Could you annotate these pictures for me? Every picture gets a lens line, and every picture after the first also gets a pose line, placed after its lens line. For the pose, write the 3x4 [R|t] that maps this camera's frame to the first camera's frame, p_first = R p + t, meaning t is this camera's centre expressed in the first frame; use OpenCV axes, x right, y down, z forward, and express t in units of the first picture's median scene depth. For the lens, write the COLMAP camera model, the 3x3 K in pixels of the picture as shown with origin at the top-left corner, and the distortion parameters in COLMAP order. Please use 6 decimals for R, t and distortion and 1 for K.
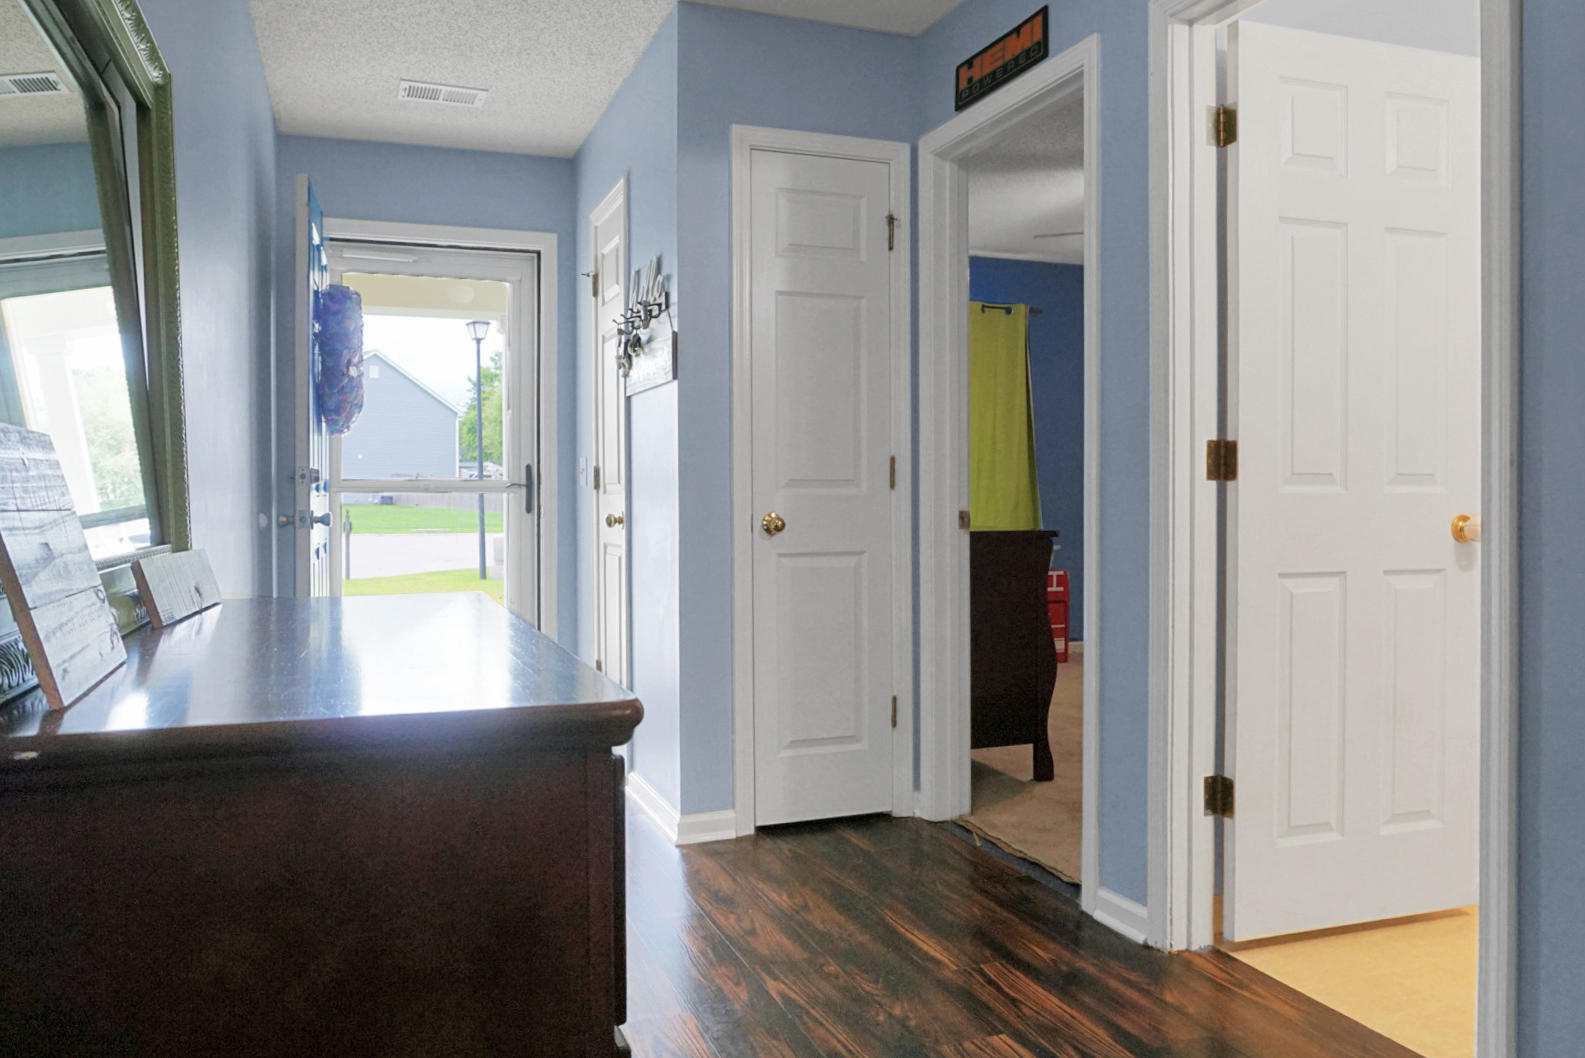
lens RADIAL K [[1090.4, 0, 791.2], [0, 1090.4, 501.4], [0, 0, 1]] dist [-0.031490, 0.004788]
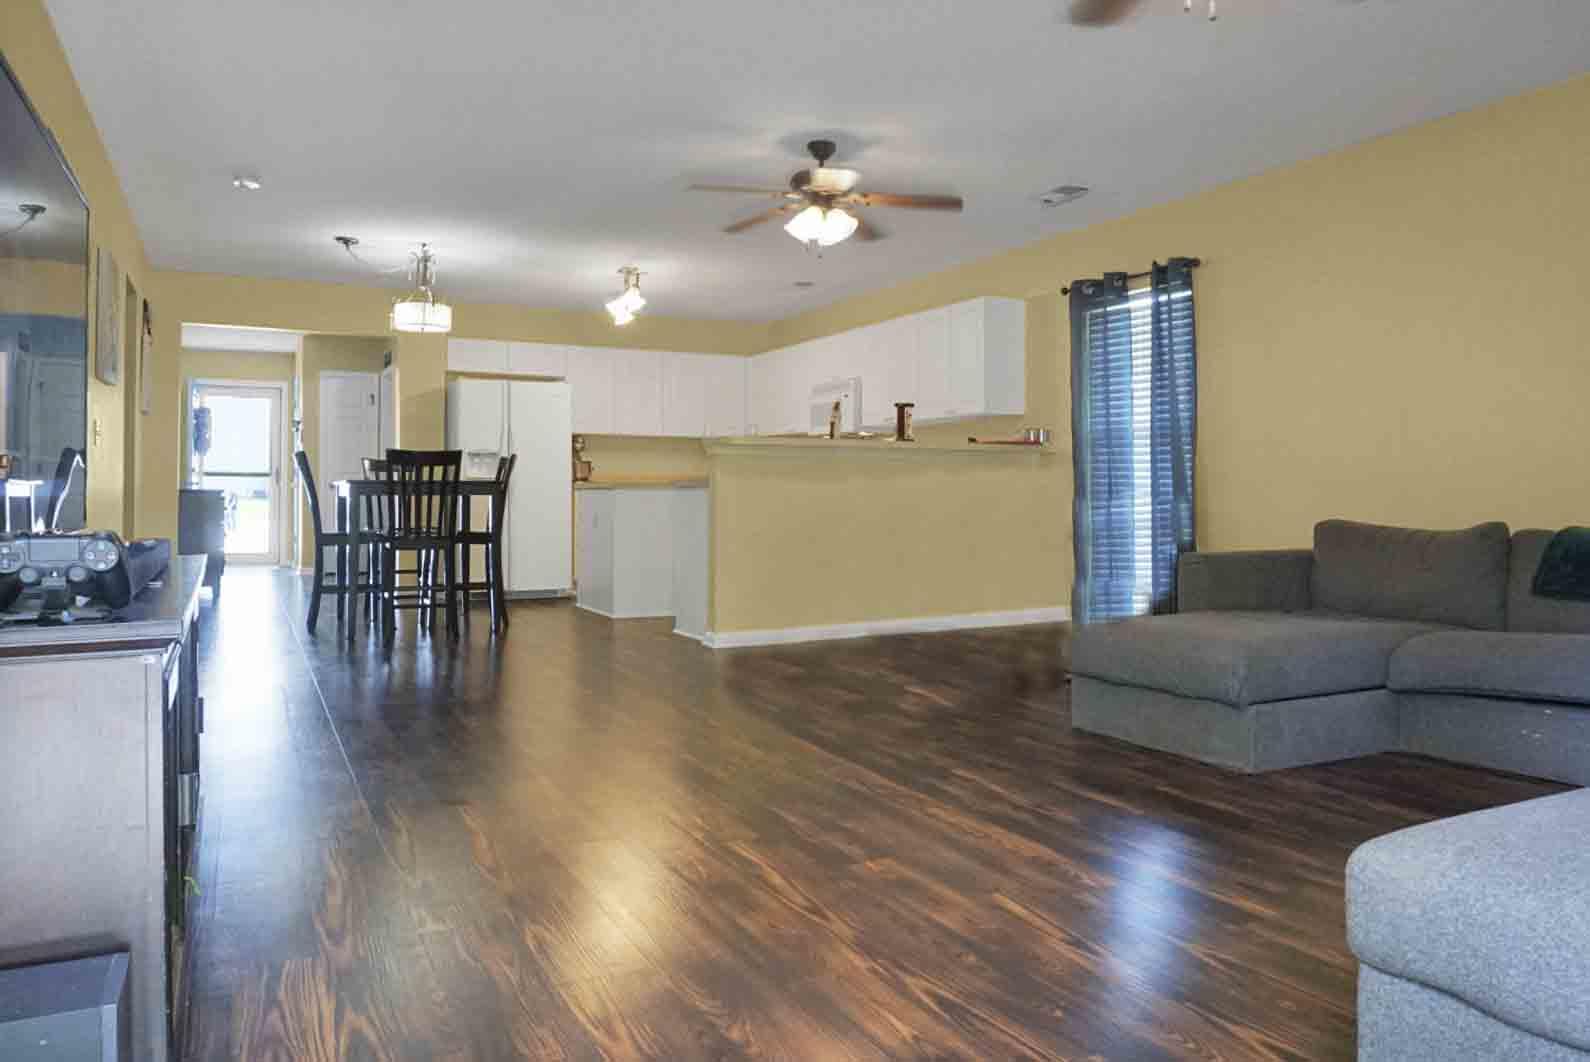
lens RADIAL K [[1093.8, 0, 793.7], [0, 1093.8, 503.3], [0, 0, 1]] dist [-0.031490, 0.004788]
pose [[0.995514, 0.011394, 0.093923, 0.895494], [-0.011360, 0.999935, -0.000895, 0.049043], [-0.093927, -0.000176, 0.995579, -2.055331]]
